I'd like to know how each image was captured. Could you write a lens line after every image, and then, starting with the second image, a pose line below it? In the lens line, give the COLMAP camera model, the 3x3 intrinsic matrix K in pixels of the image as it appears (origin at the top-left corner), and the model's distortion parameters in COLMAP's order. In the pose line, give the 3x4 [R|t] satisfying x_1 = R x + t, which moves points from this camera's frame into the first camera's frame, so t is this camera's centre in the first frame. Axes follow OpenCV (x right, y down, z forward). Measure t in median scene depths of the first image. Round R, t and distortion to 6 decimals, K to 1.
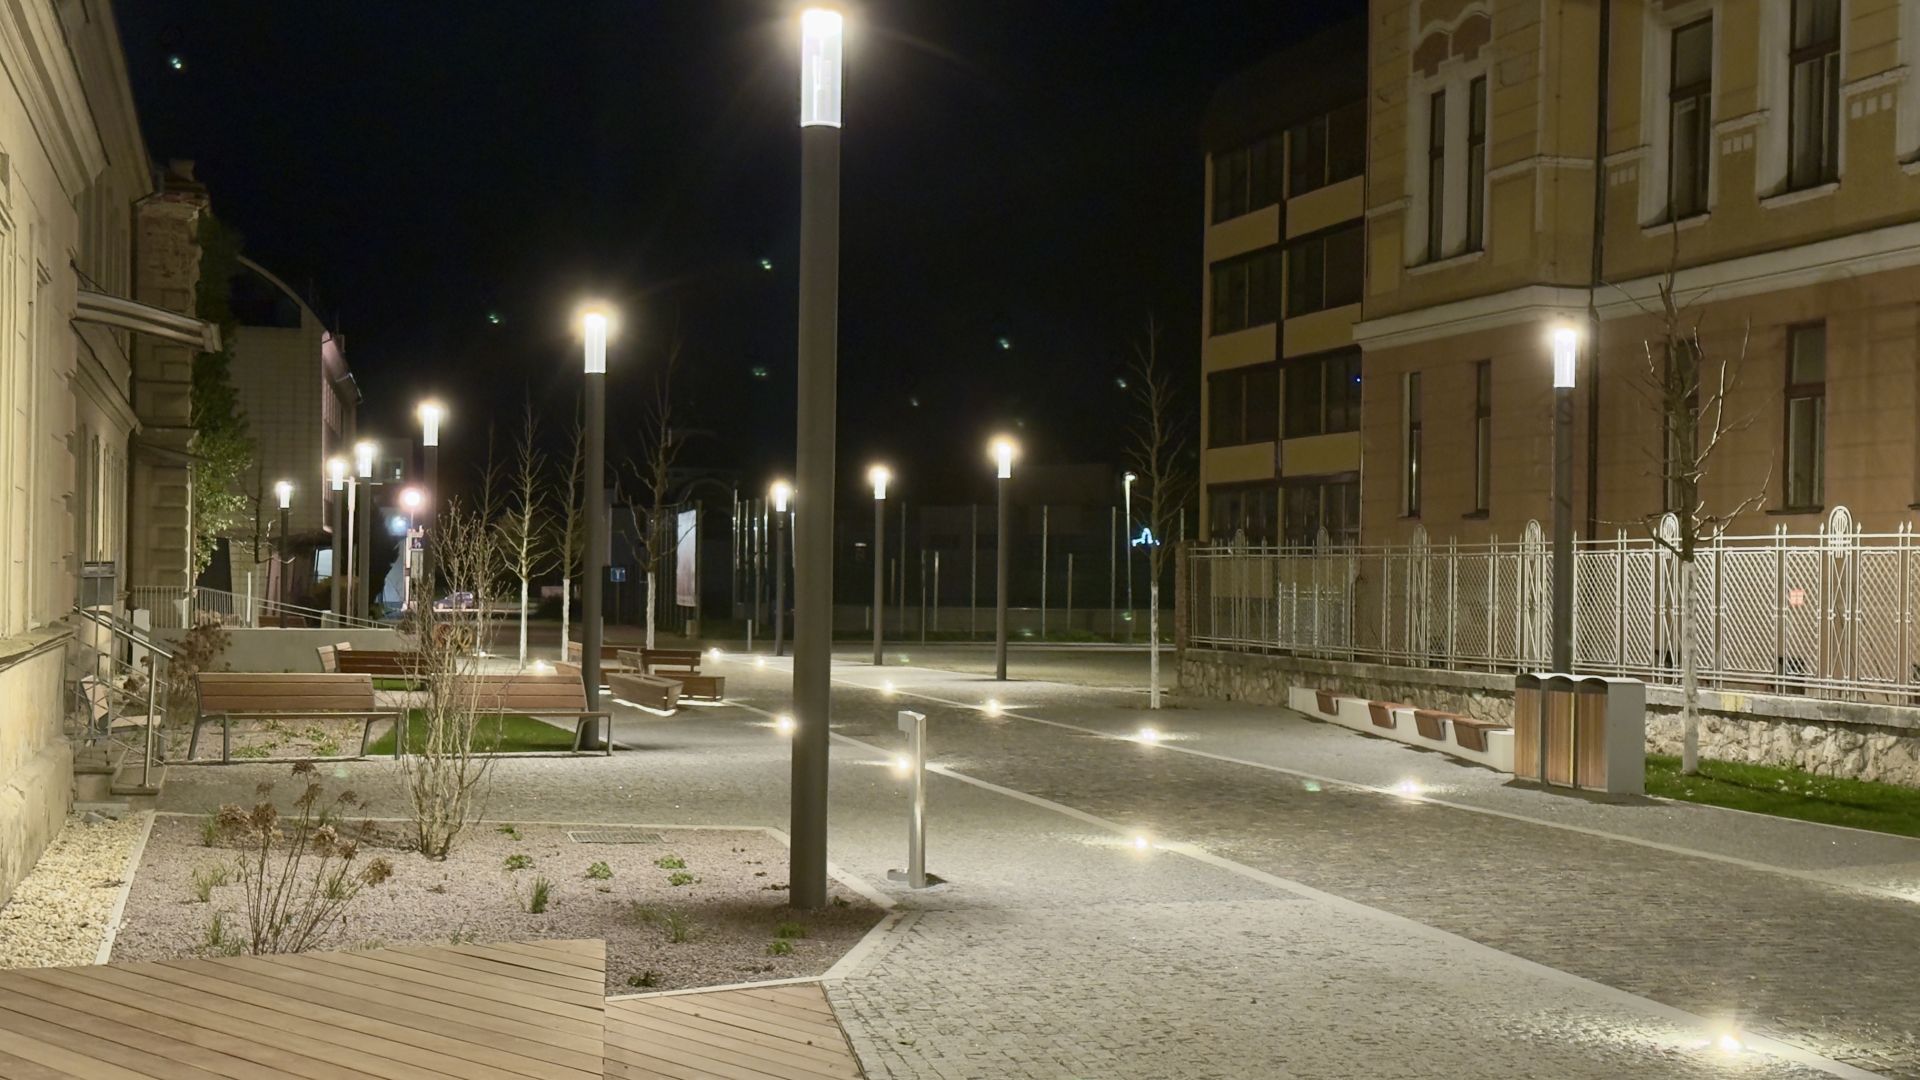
lens RADIAL K [[2704.1, 0, 960.0], [0, 2704.1, 540.0], [0, 0, 1]] dist [0.000401, 0.000785]
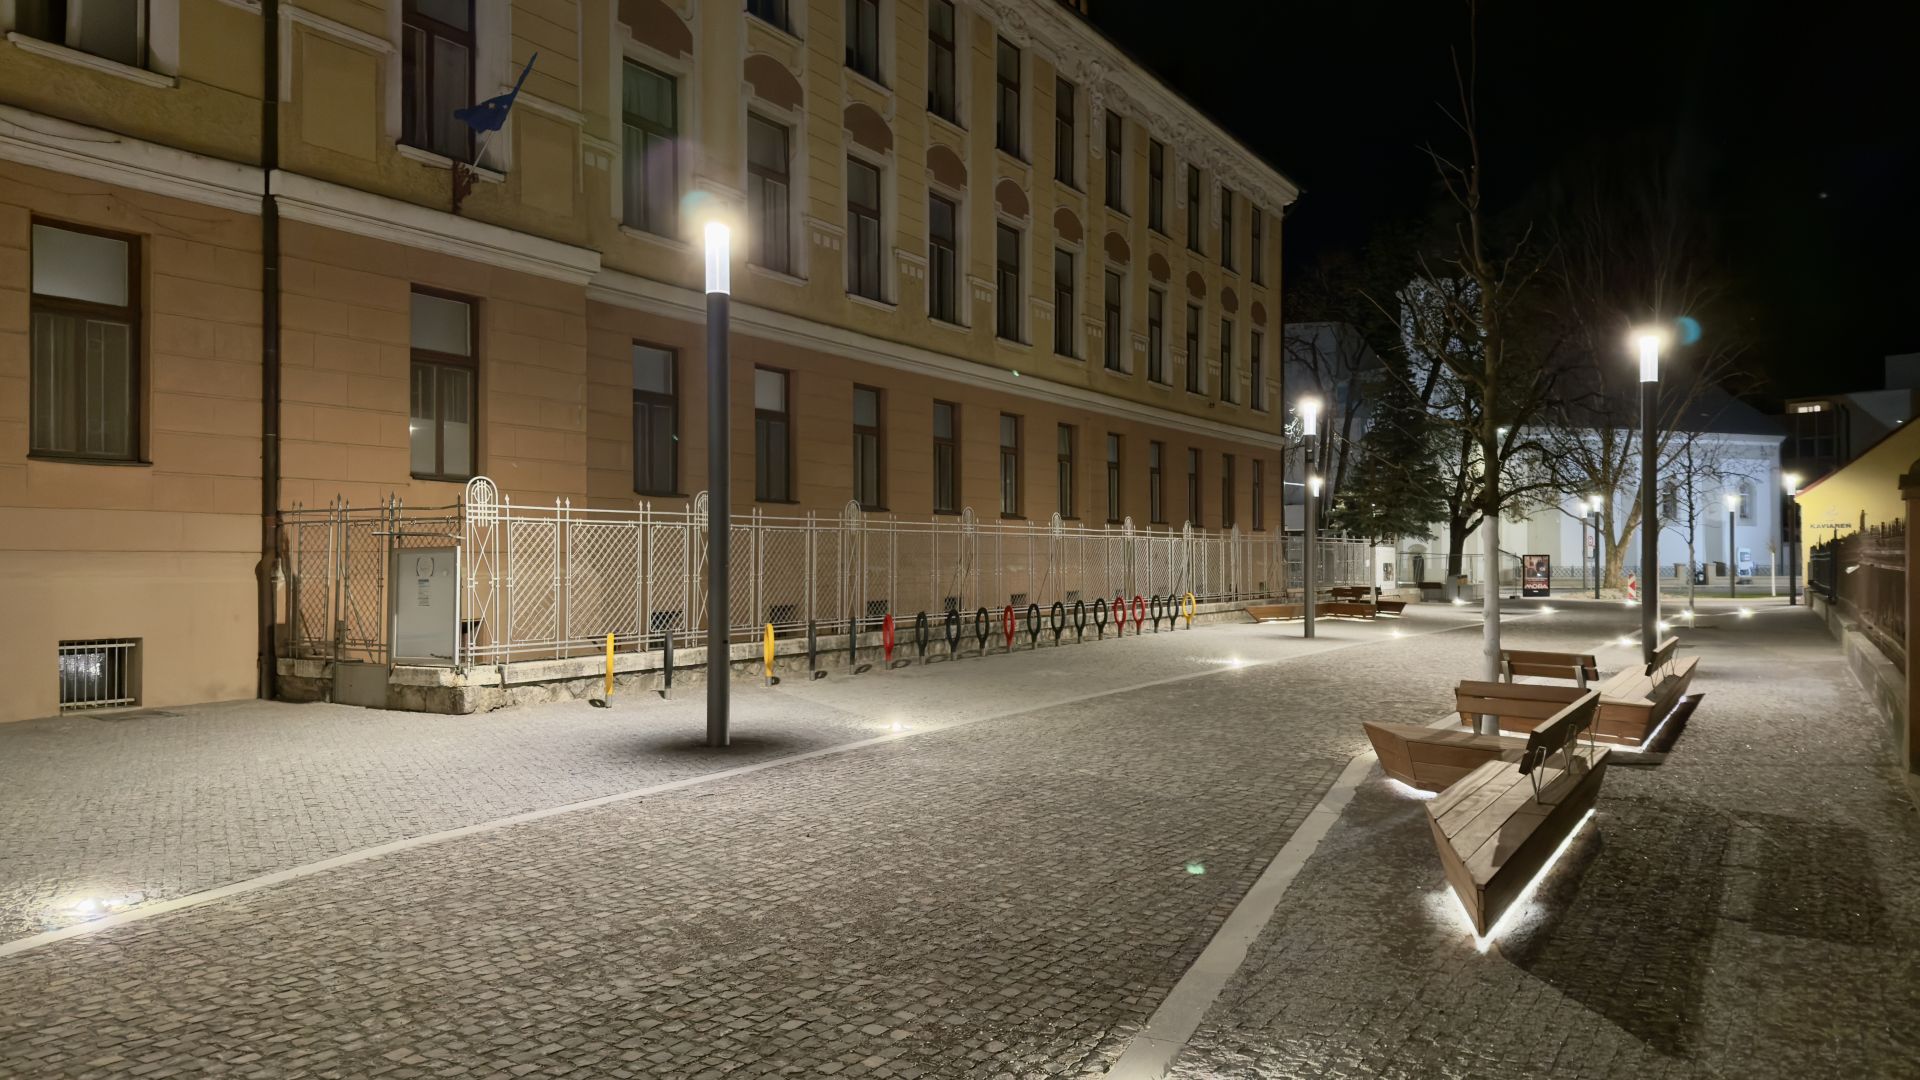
lens RADIAL K [[1352.7, 0, 960.0], [0, 1352.7, 540.0], [0, 0, 1]] dist [0.000478, 0.000027]
pose [[-0.895710, -0.025861, 0.443886, -0.080149], [-0.026999, 0.999628, 0.003759, 0.004852], [-0.443819, -0.008618, -0.896075, 1.452576]]
